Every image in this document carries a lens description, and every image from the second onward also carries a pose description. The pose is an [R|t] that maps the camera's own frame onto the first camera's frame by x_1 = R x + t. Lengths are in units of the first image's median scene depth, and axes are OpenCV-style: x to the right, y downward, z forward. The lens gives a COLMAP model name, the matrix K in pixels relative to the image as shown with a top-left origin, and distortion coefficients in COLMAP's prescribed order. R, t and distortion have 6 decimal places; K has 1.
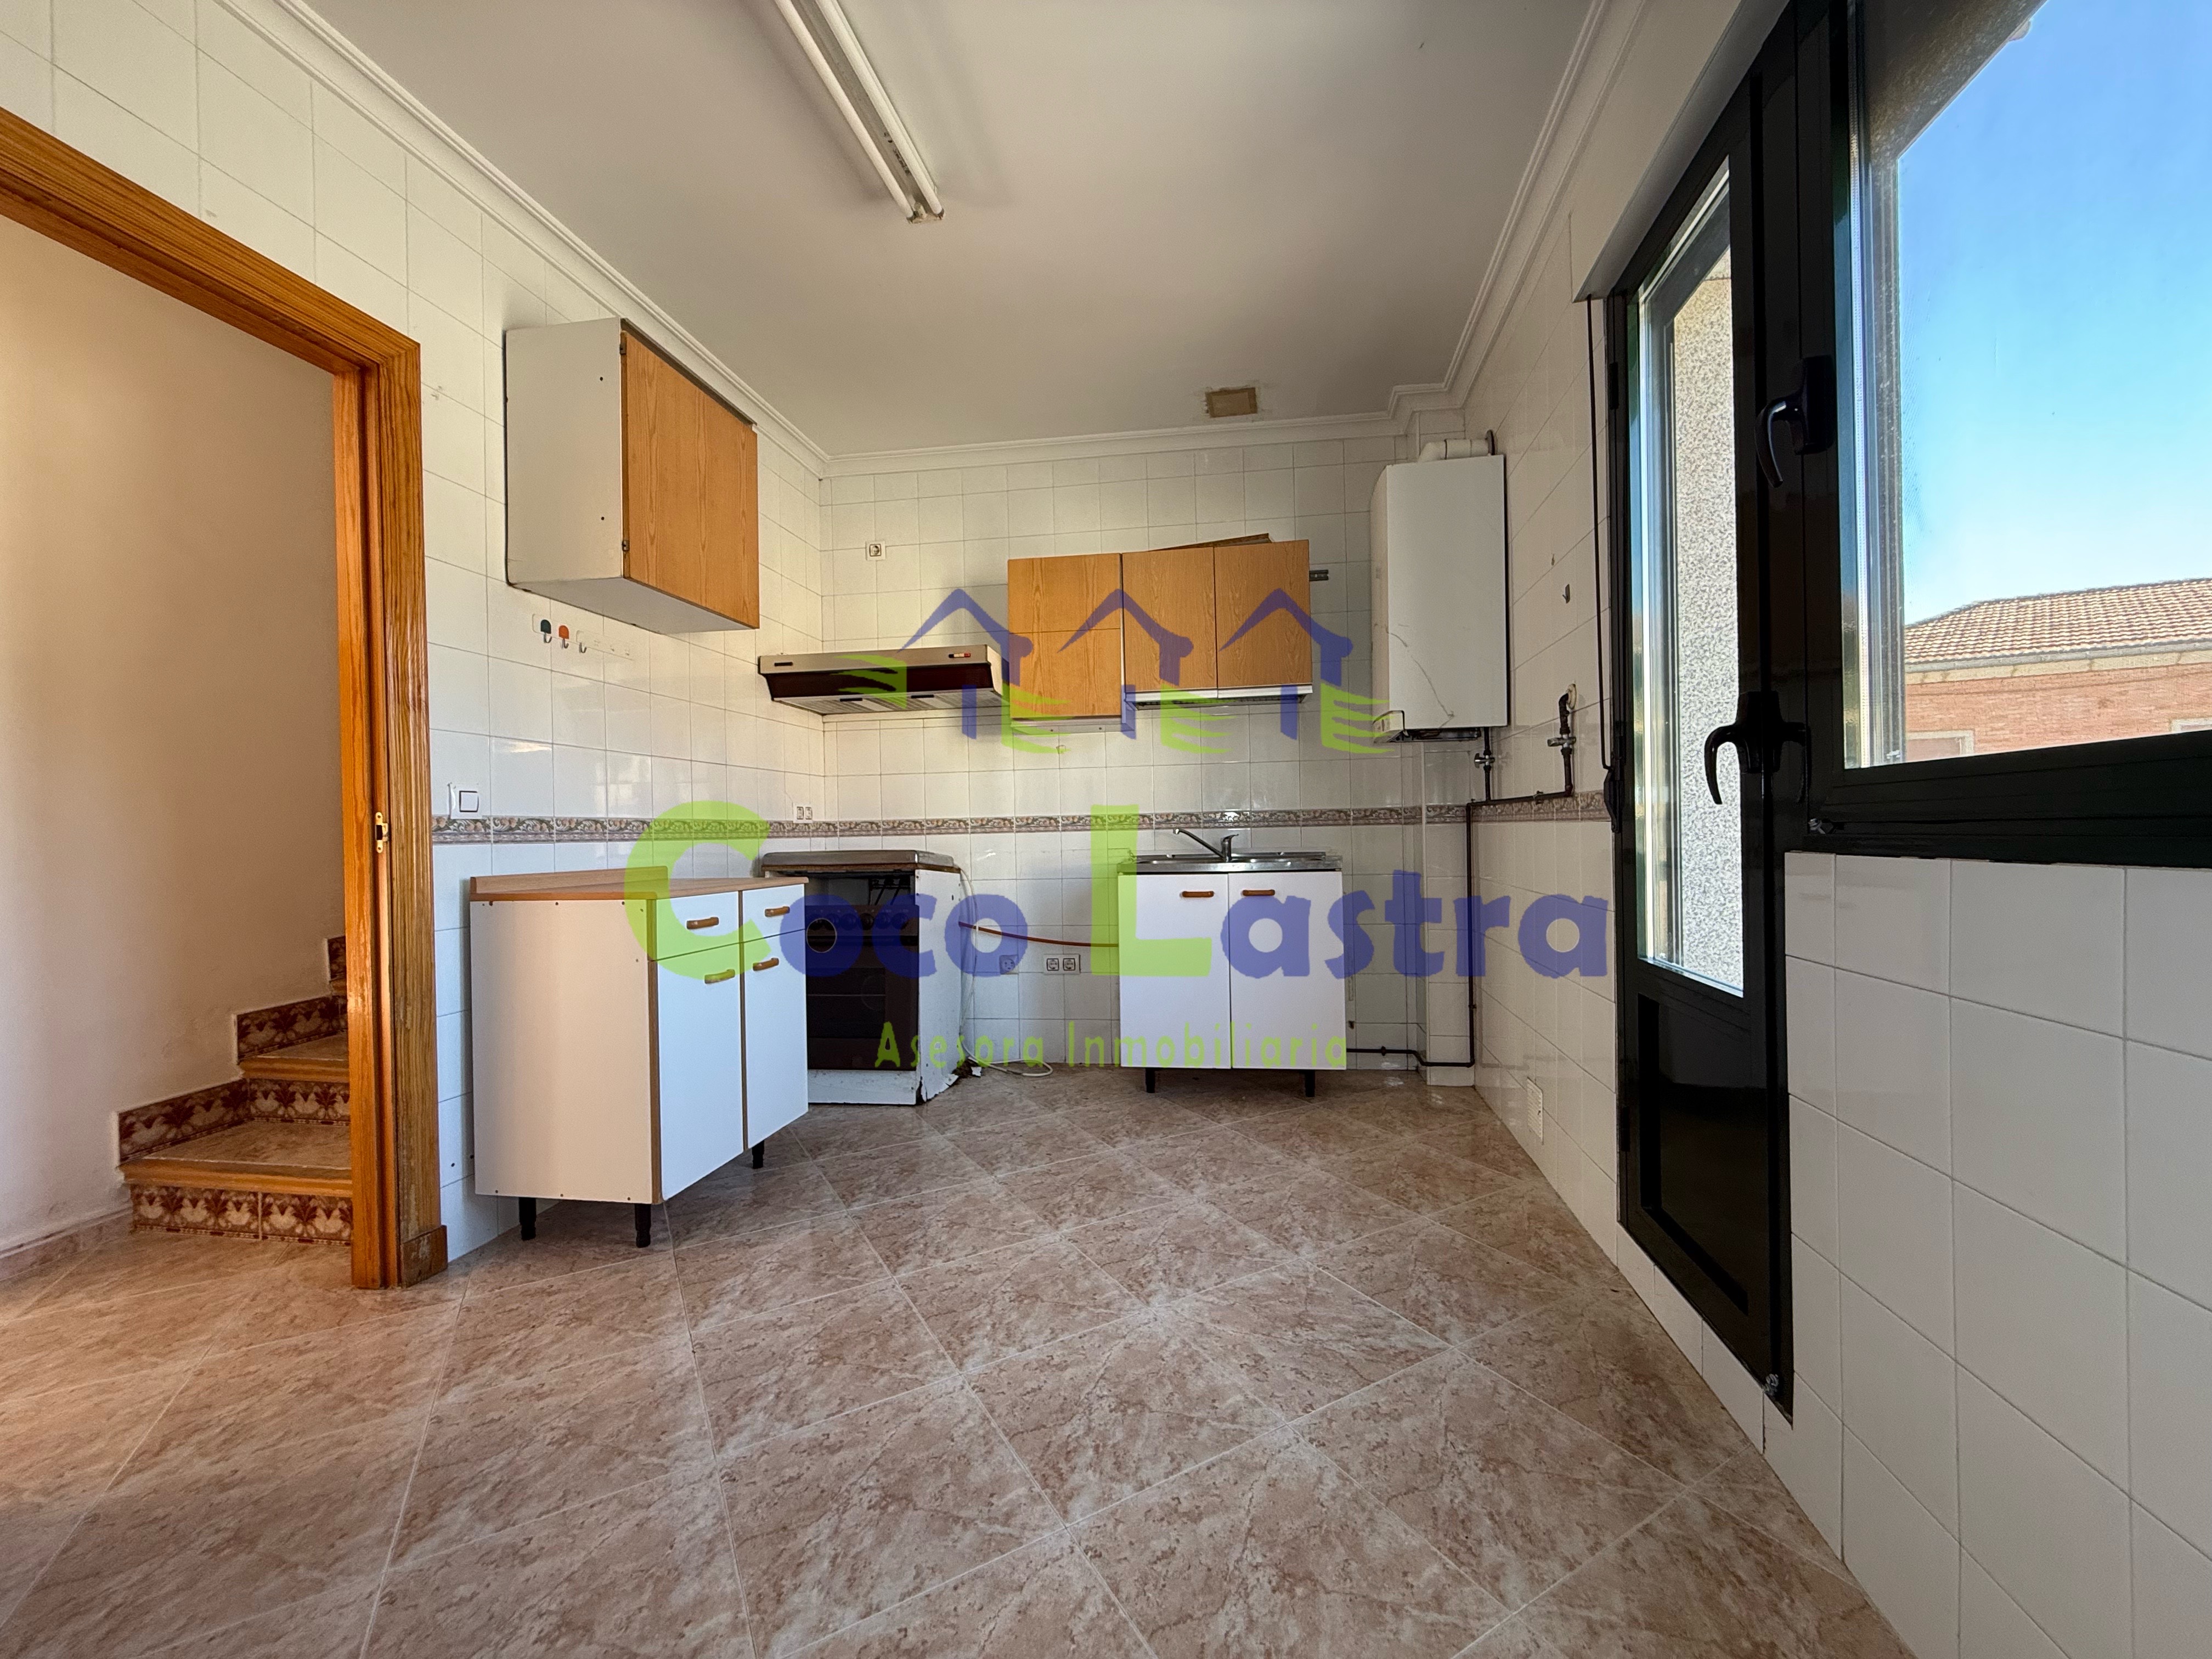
lens RADIAL K [[883.6, 0, 1099.6], [0, 883.6, 832.2], [0, 0, 1]] dist [0.001420, -0.000247]
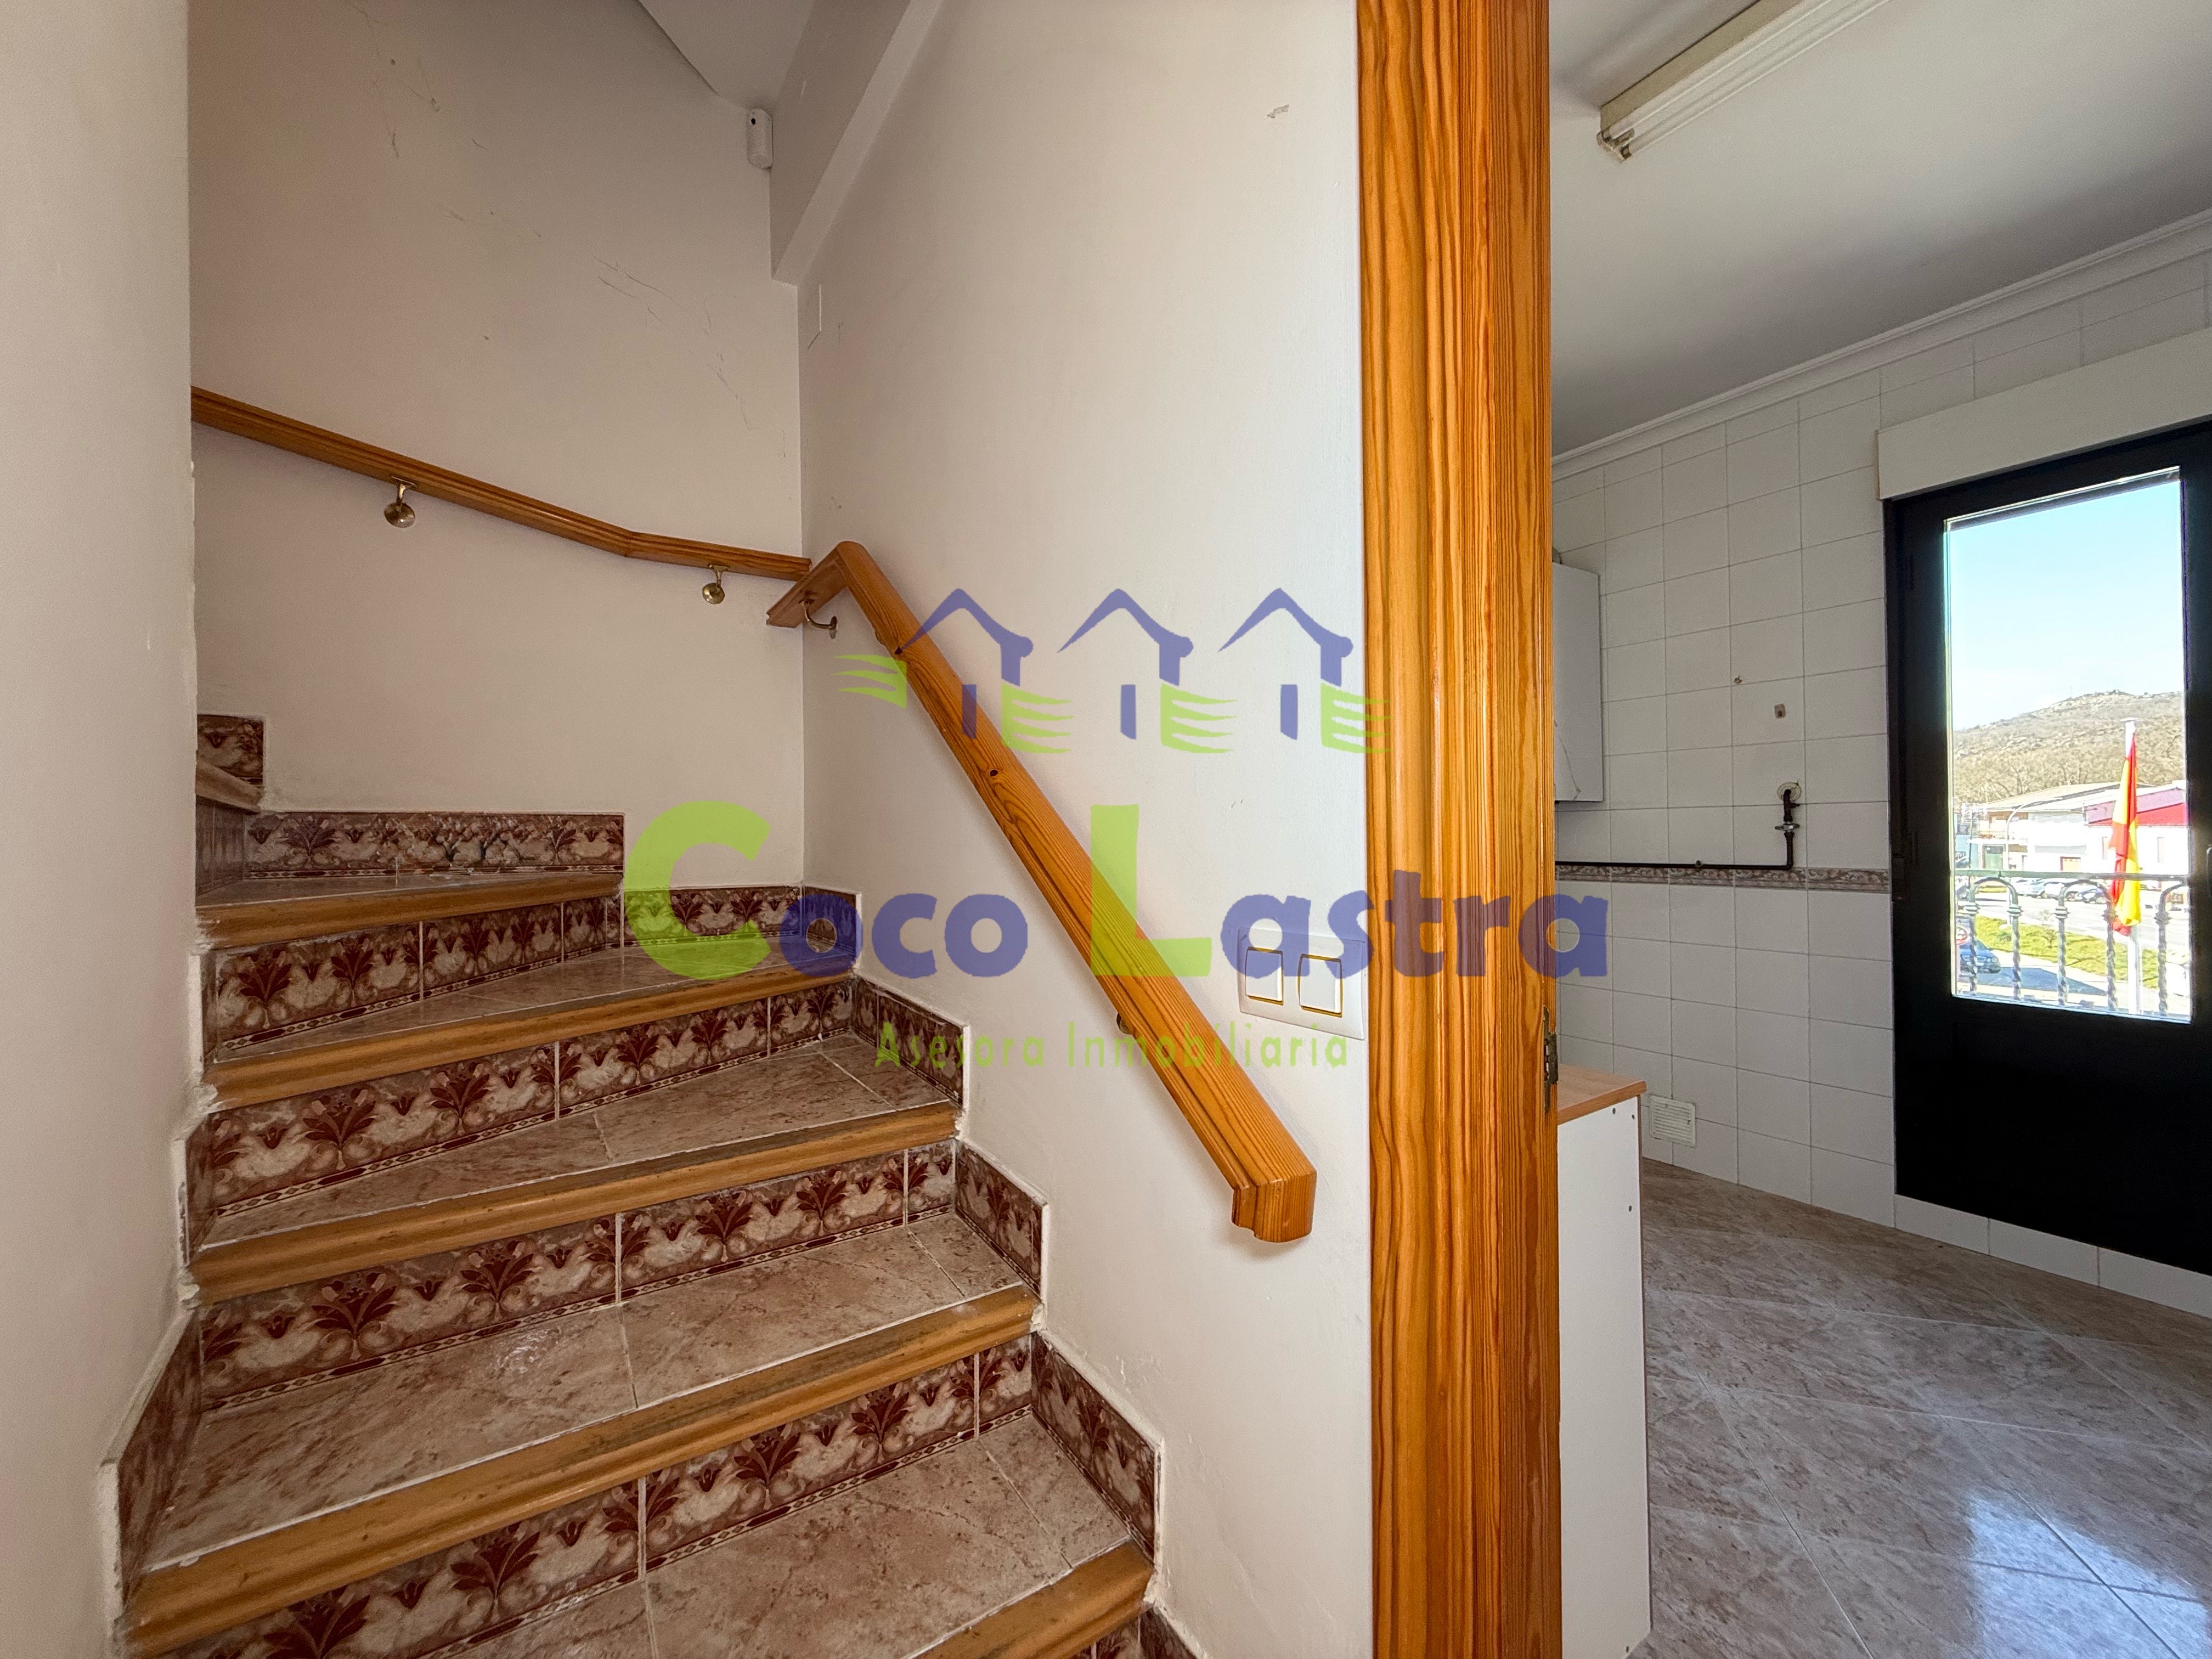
lens RADIAL K [[883.6, 0, 1099.6], [0, 883.6, 832.2], [0, 0, 1]] dist [0.001420, -0.000247]
pose [[0.721234, 0.008198, 0.692643, -1.081507], [0.003716, 0.999870, -0.015703, -0.079131], [-0.692682, 0.013899, 0.721109, 0.772278]]
